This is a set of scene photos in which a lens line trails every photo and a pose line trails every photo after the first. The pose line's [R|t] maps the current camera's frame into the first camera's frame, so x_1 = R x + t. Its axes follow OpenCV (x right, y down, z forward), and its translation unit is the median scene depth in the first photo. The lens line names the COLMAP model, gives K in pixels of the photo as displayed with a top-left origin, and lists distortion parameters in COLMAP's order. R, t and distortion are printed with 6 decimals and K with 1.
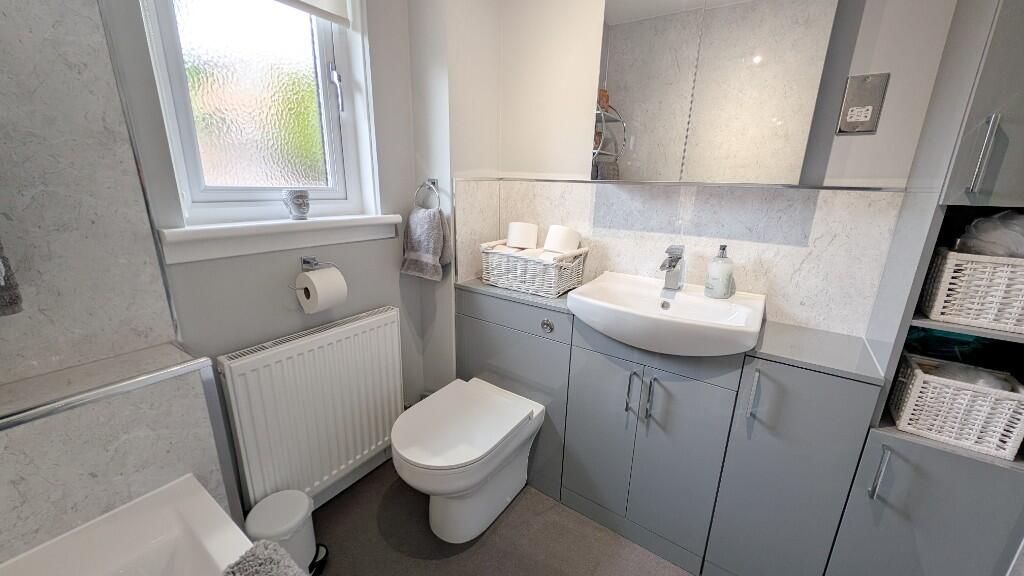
lens RADIAL K [[381.4, 0, 513.4], [0, 381.4, 287.1], [0, 0, 1]] dist [0.012399, -0.006979]
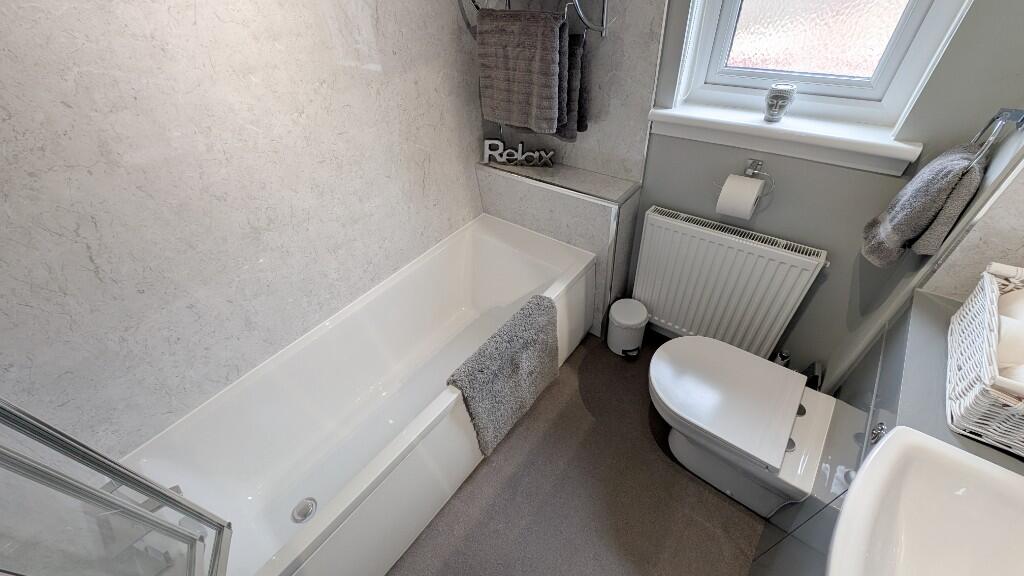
lens RADIAL K [[381.4, 0, 513.4], [0, 381.4, 287.1], [0, 0, 1]] dist [0.012399, -0.006979]
pose [[-0.087550, 0.659700, -0.746412, 0.497681], [-0.176226, 0.727215, 0.663403, -0.413564], [0.980449, 0.189618, 0.052588, 0.428555]]
